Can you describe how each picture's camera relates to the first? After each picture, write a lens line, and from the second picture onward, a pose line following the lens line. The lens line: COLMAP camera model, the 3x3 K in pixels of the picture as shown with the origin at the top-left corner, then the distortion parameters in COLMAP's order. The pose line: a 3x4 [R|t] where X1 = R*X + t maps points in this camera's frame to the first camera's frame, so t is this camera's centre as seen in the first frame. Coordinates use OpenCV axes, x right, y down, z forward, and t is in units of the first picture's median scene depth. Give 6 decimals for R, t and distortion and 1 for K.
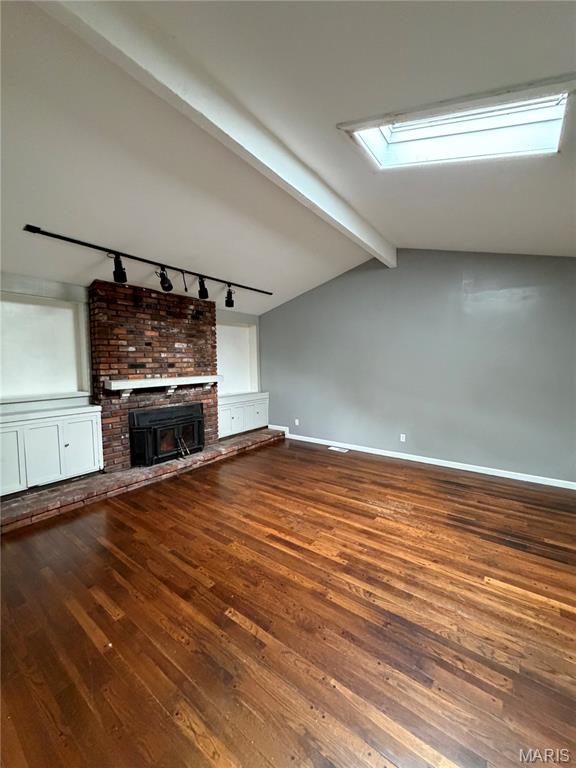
lens RADIAL K [[305.9, 0, 289.5], [0, 305.9, 382.0], [0, 0, 1]] dist [-0.001490, 0.000194]
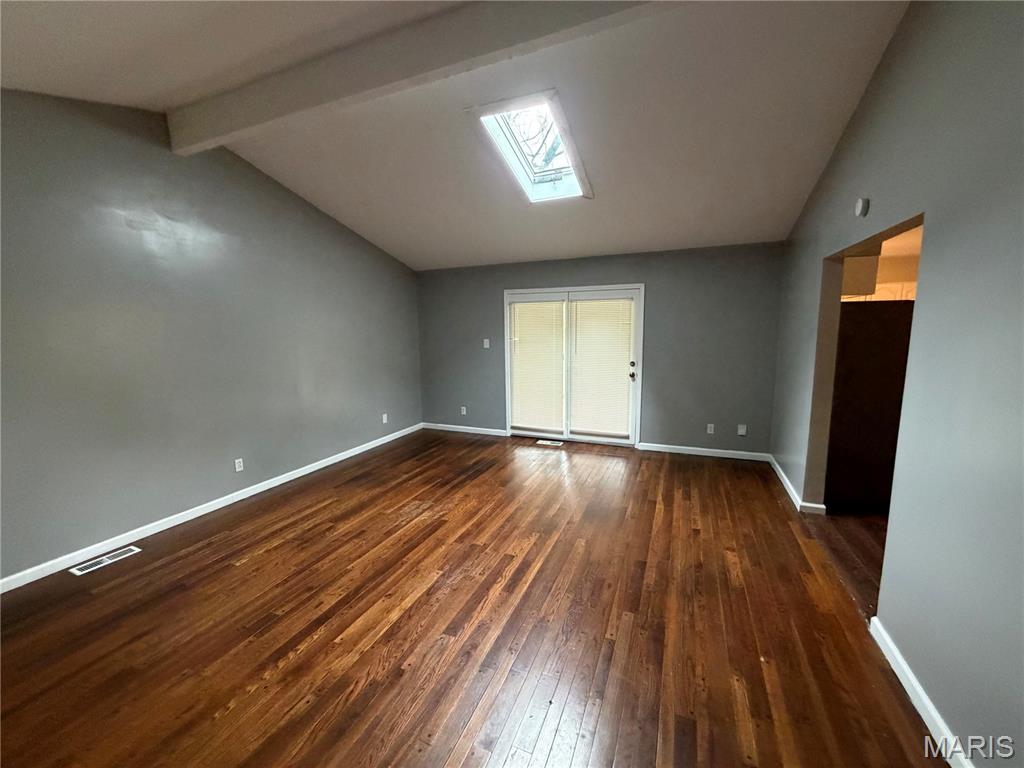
lens RADIAL K [[407.9, 0, 510.6], [0, 407.9, 384.6], [0, 0, 1]] dist [-0.001490, 0.000194]
pose [[-0.240839, -0.122557, 0.962796, -0.728573], [0.079577, 0.986162, 0.145437, -0.064030], [-0.967297, 0.111643, -0.227753, 0.951620]]
